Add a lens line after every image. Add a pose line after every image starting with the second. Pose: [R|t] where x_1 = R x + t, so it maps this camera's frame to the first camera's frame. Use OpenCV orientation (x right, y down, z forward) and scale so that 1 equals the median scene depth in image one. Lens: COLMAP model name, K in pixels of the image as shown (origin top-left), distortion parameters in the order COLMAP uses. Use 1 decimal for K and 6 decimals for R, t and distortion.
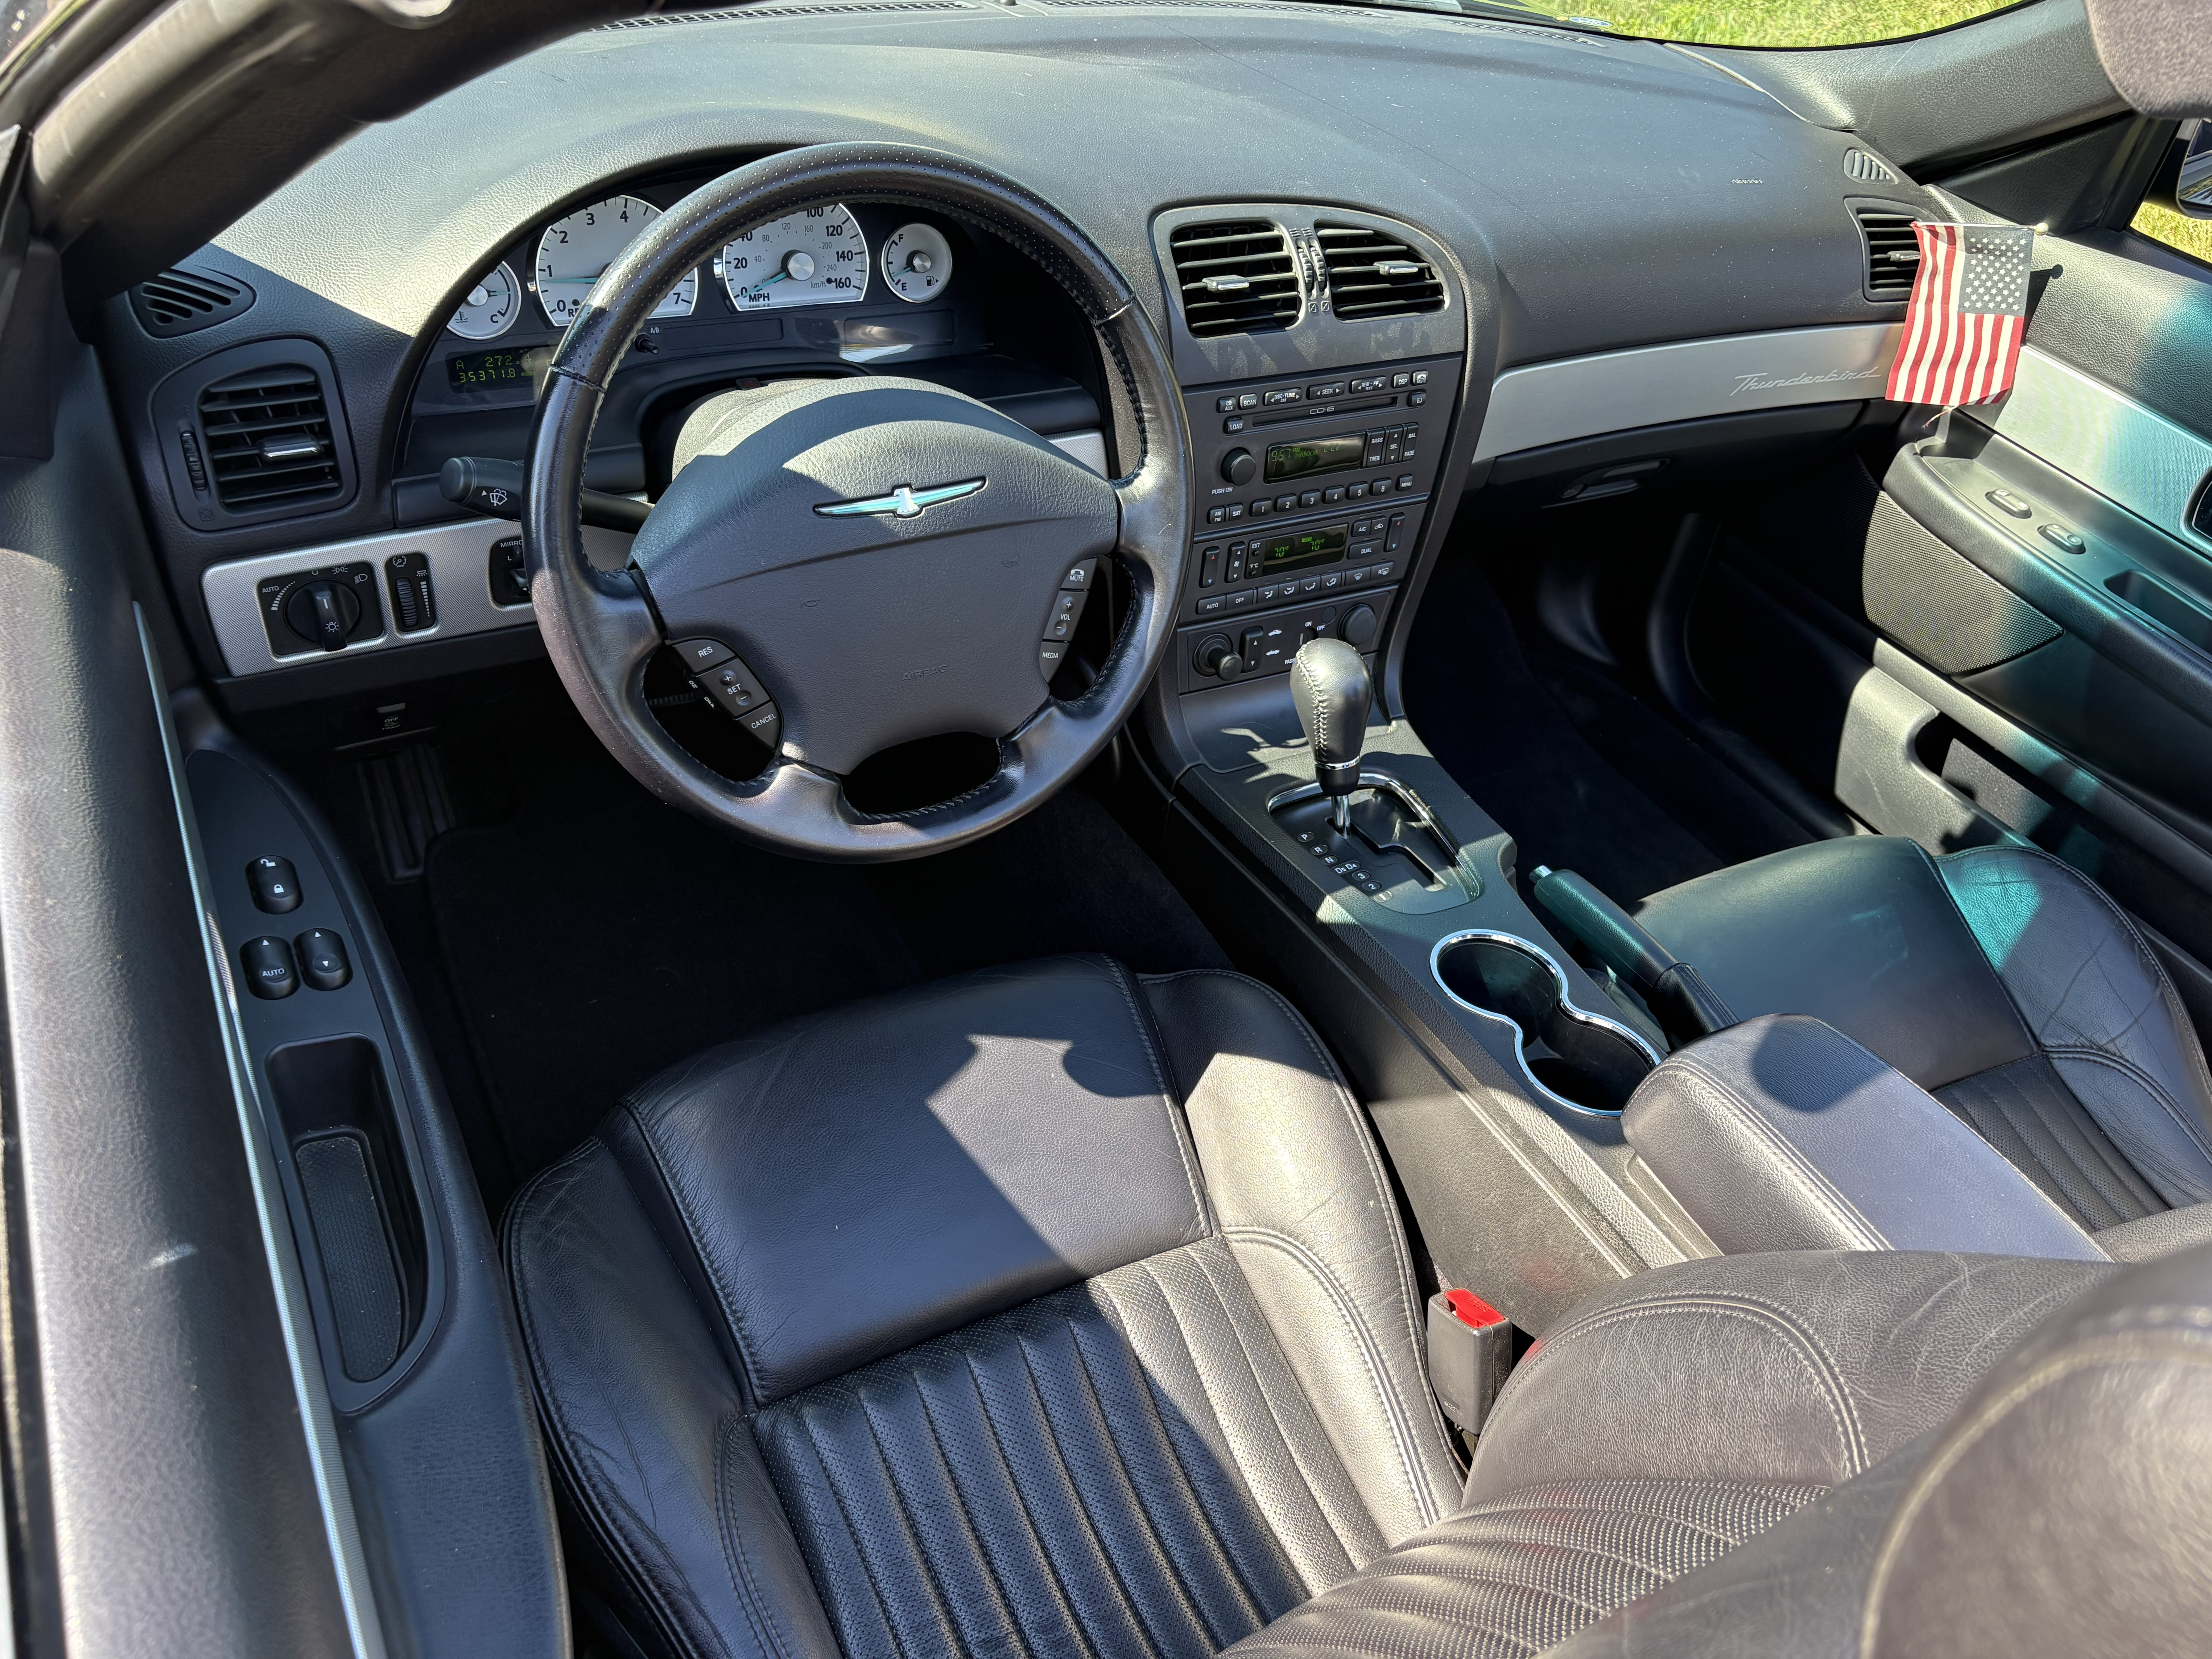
lens RADIAL K [[1670.3, 0, 1106.0], [0, 1670.3, 829.5], [0, 0, 1]] dist [0.038889, -0.072336]
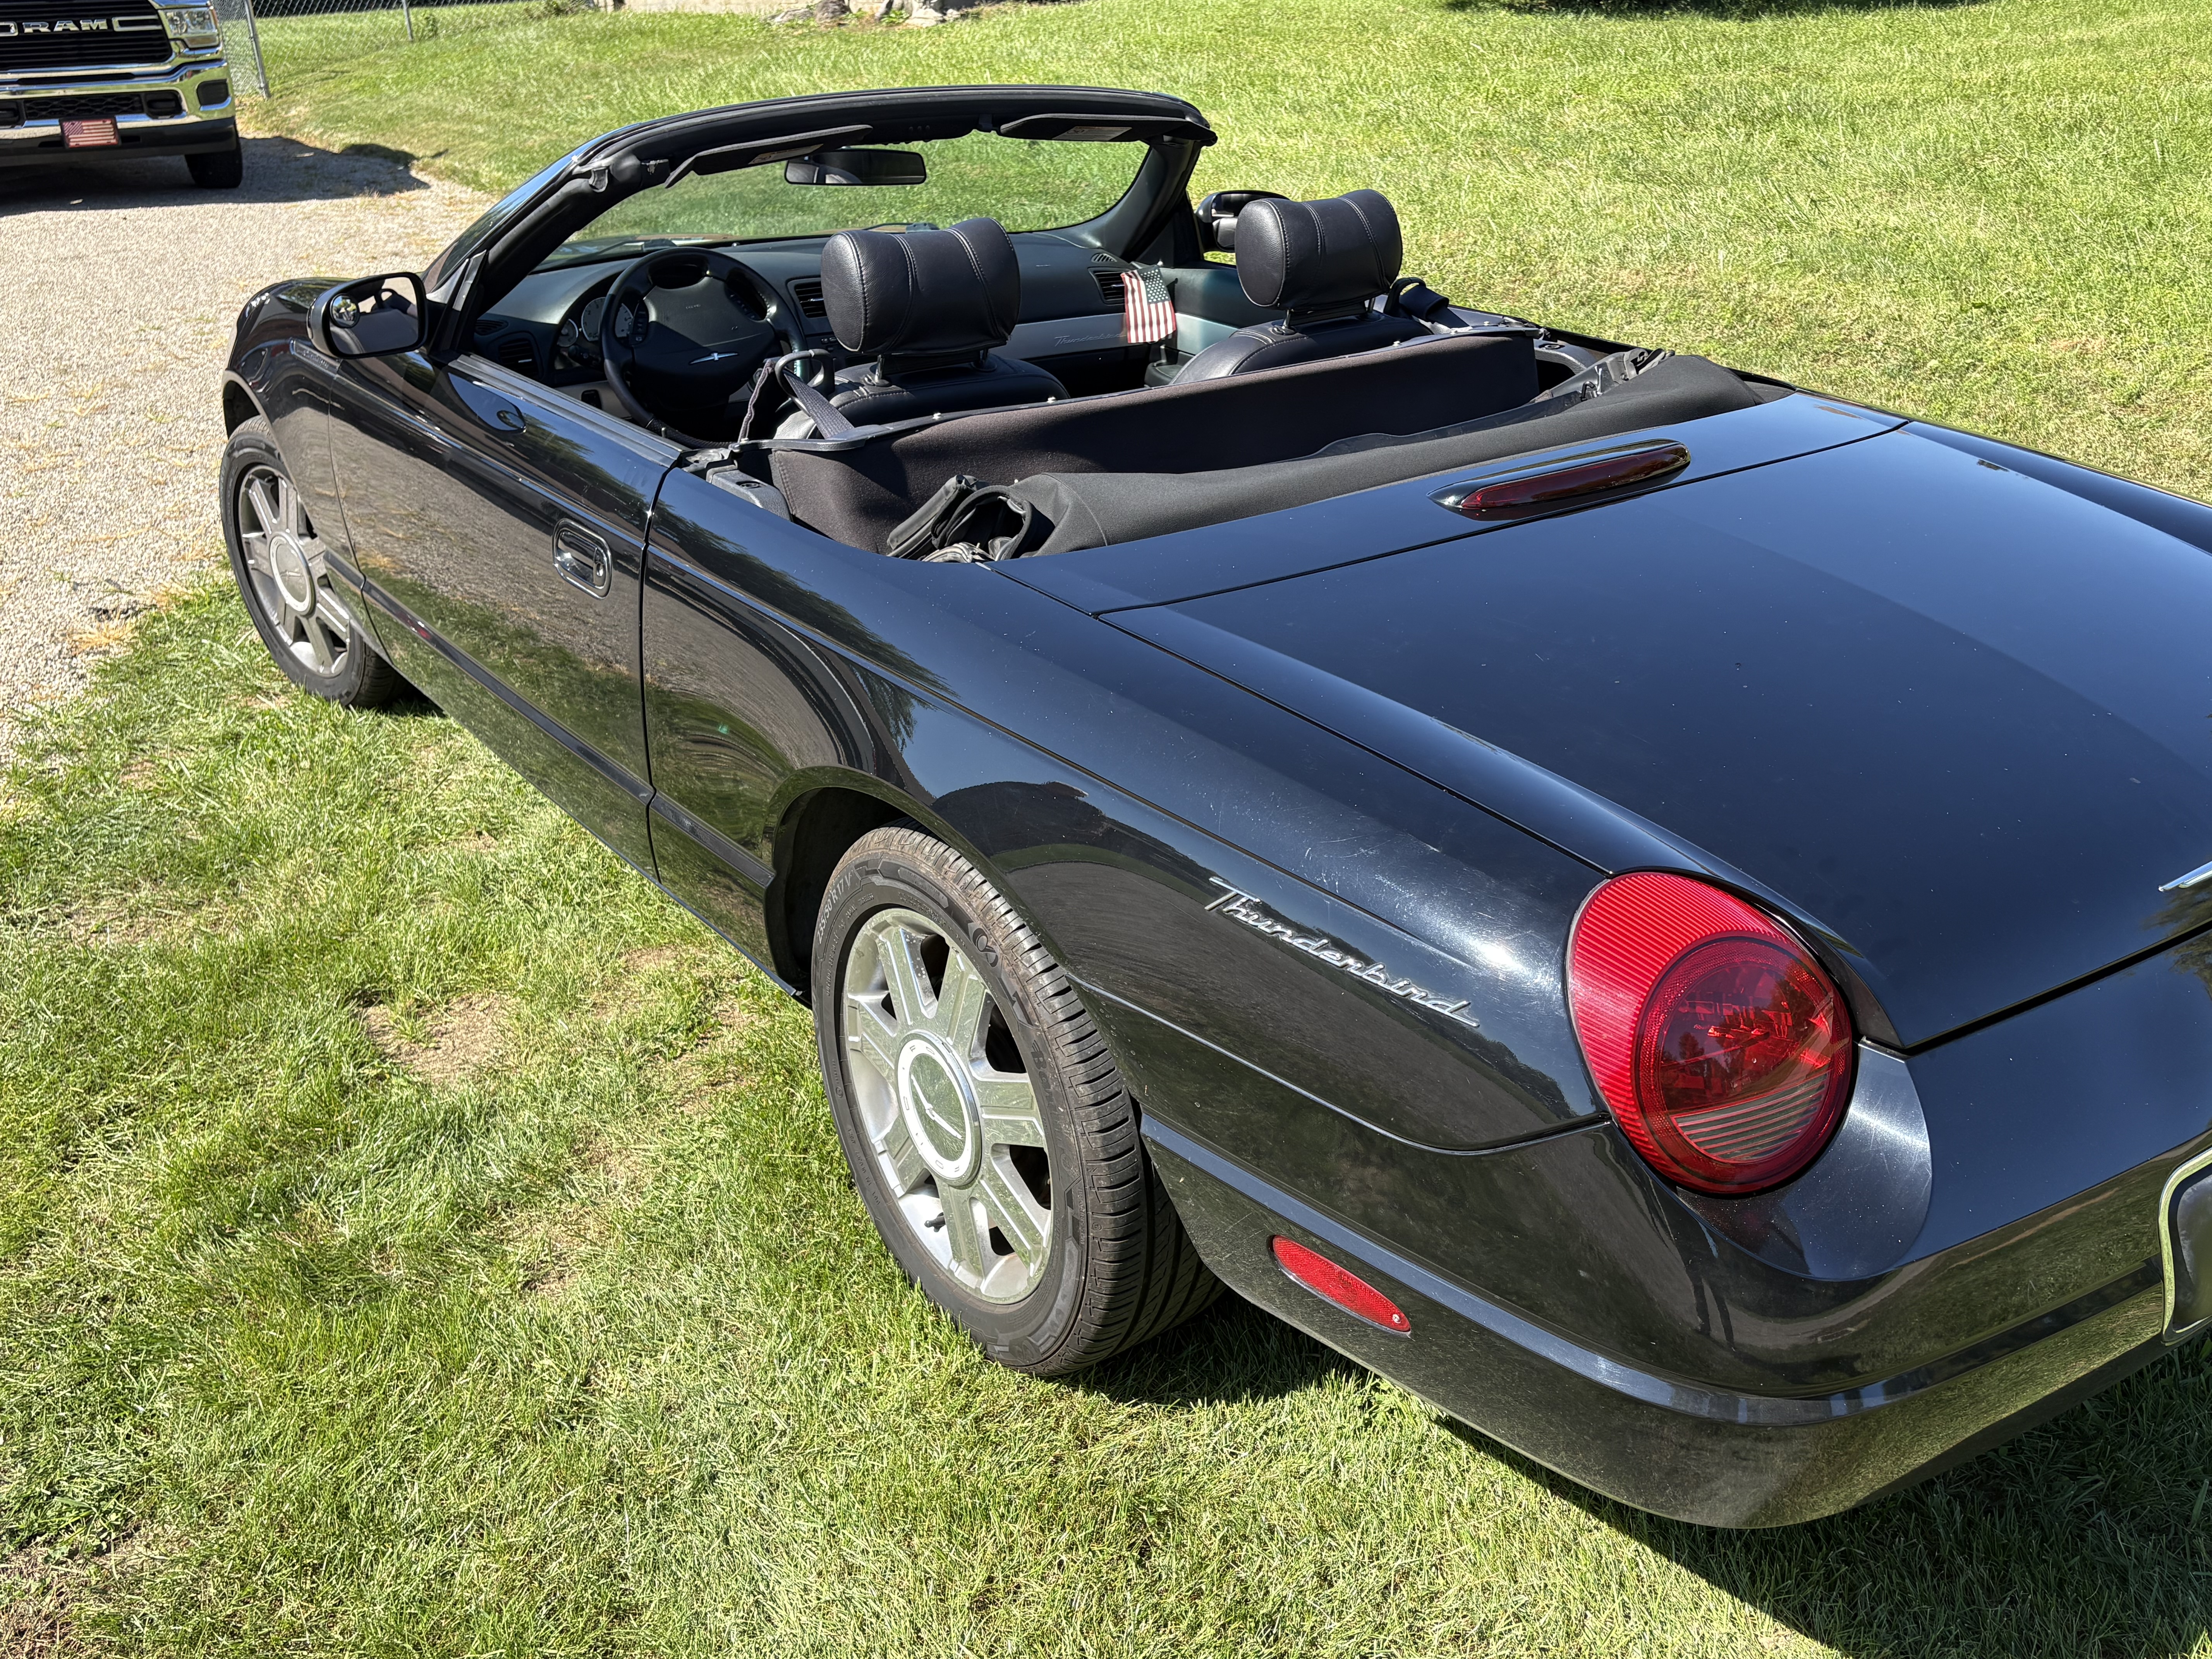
lens RADIAL K [[1897.9, 0, 1106.0], [0, 1897.9, 829.5], [0, 0, 1]] dist [0.049476, -0.063344]
pose [[0.985235, -0.160657, 0.059165, 0.170579], [0.170112, 0.957619, -0.232439, 1.072394], [-0.019314, 0.239072, 0.970810, -1.521987]]
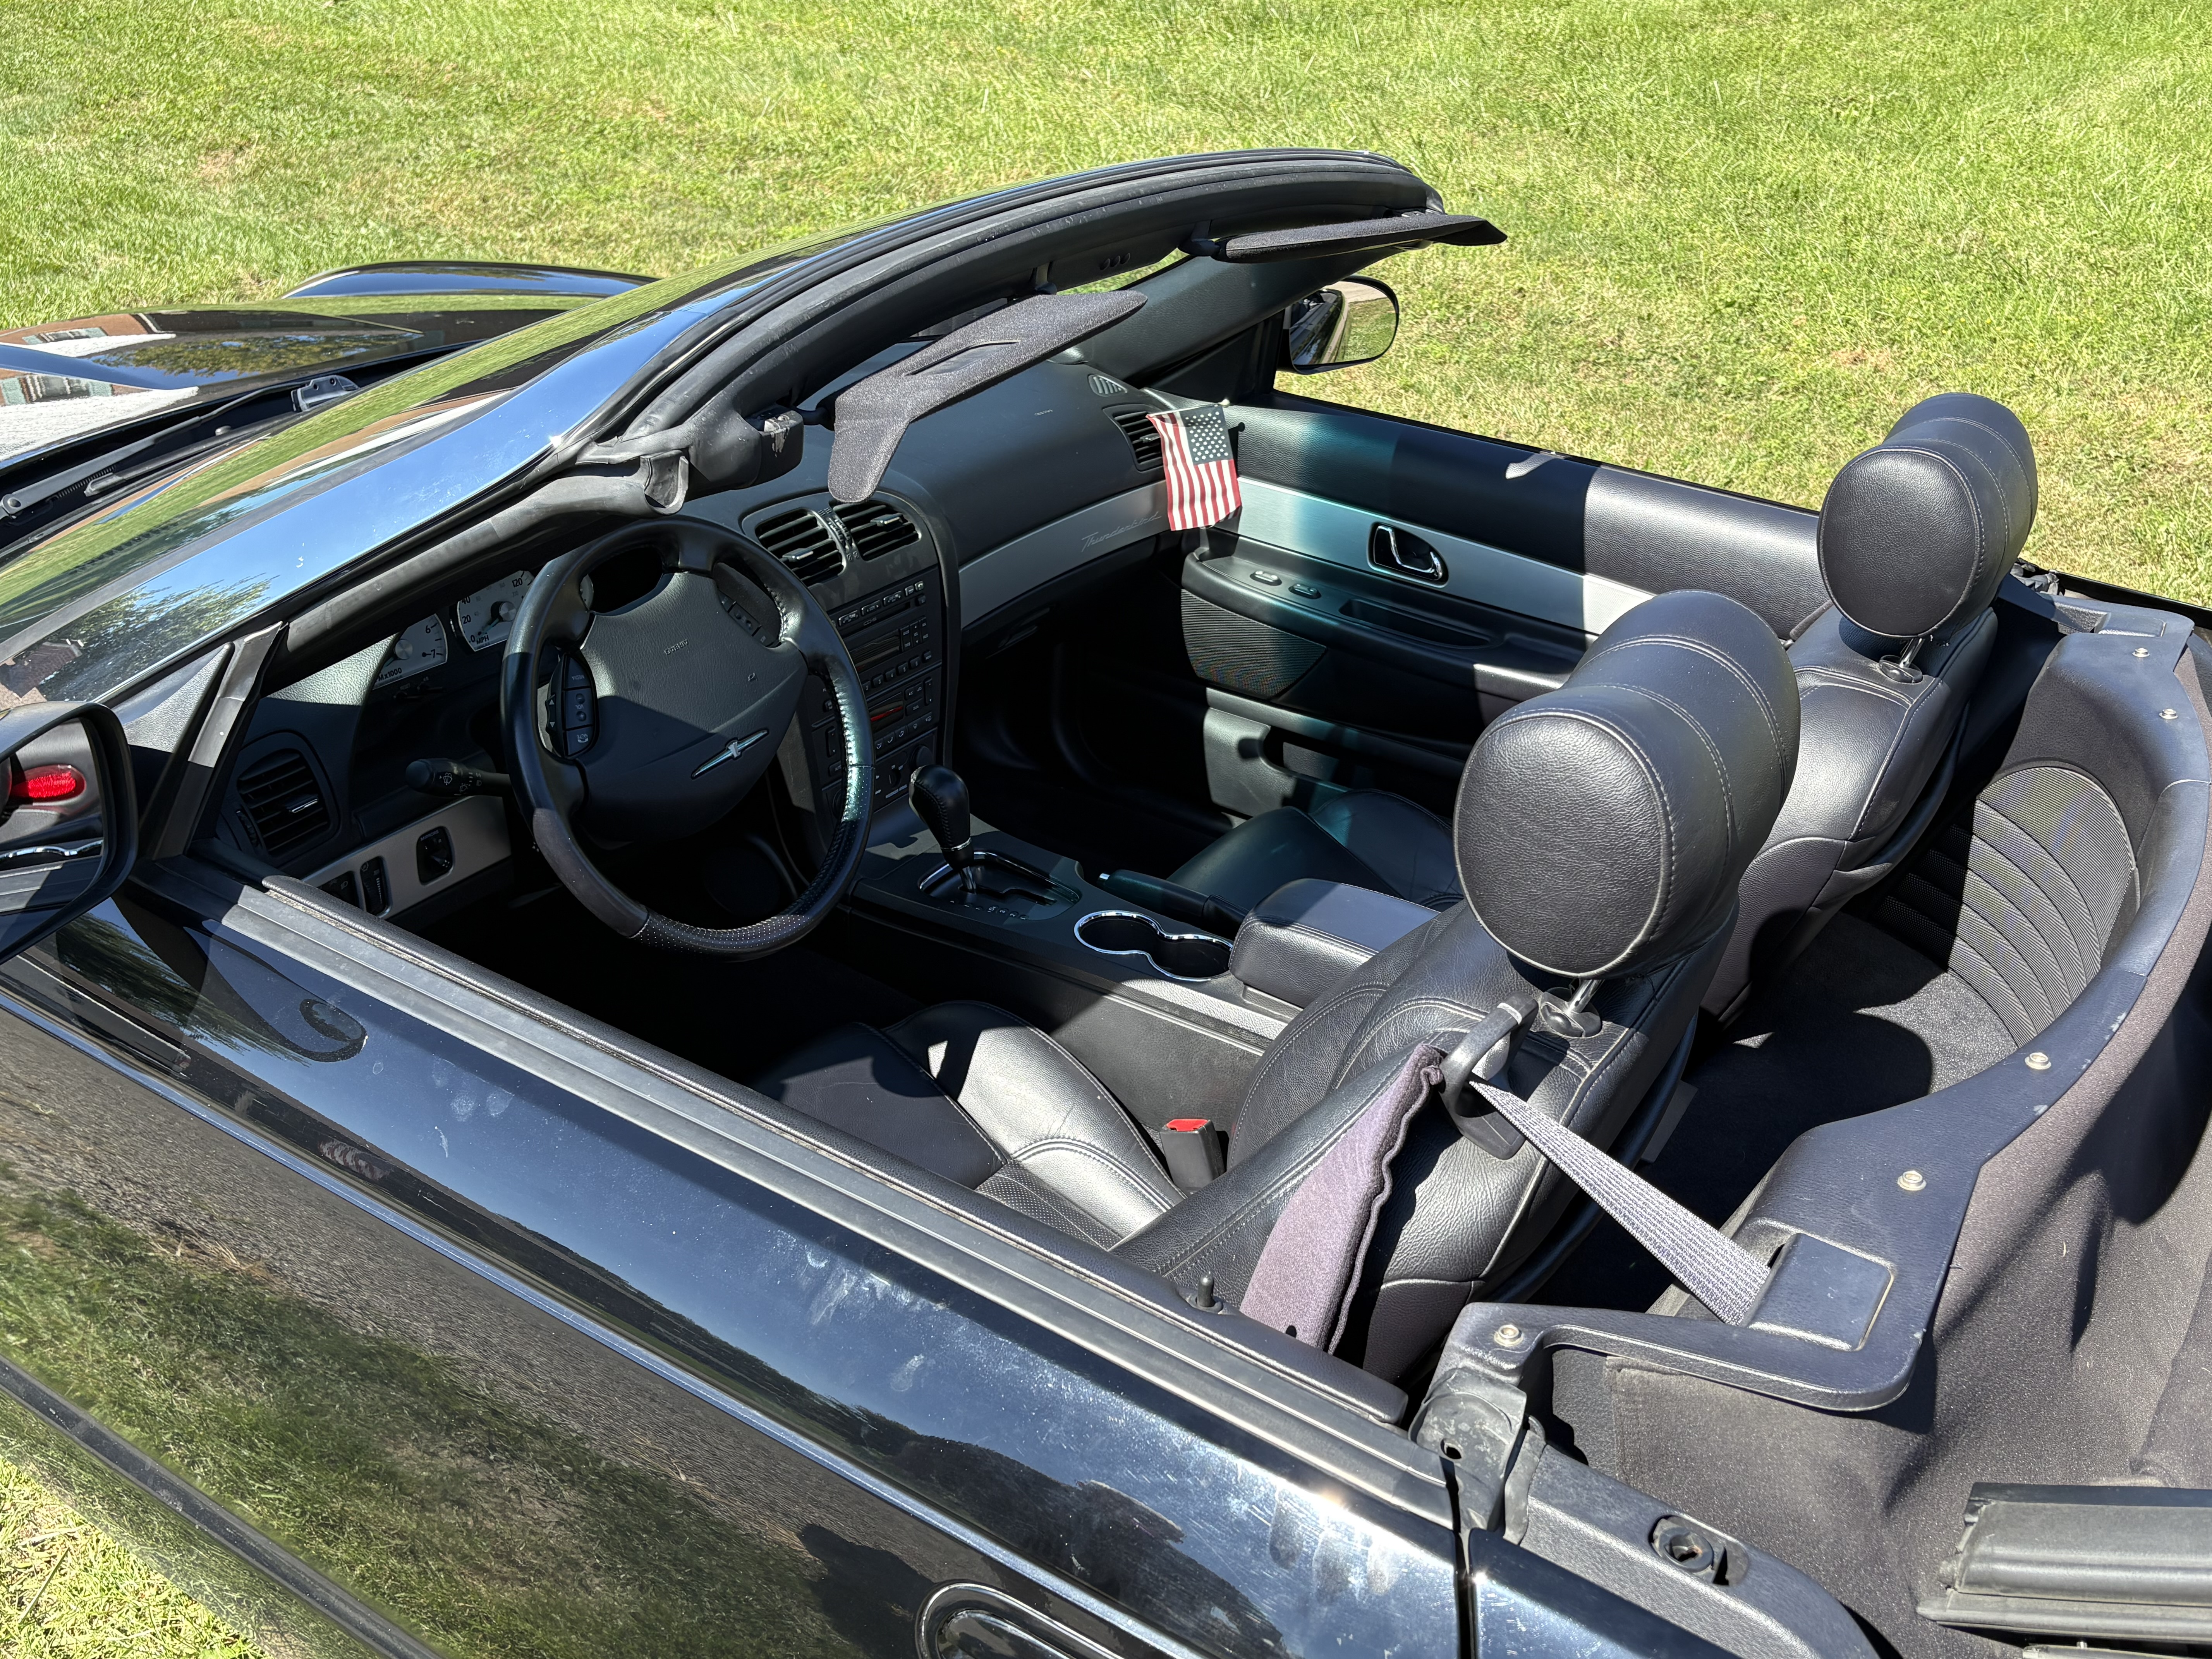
lens RADIAL K [[1897.9, 0, 1106.0], [0, 1897.9, 829.5], [0, 0, 1]] dist [0.049476, -0.063344]
pose [[0.869778, -0.283590, 0.403811, -0.335657], [0.339112, 0.938012, -0.071672, 0.088846], [-0.358454, 0.199276, 0.912031, -0.447922]]
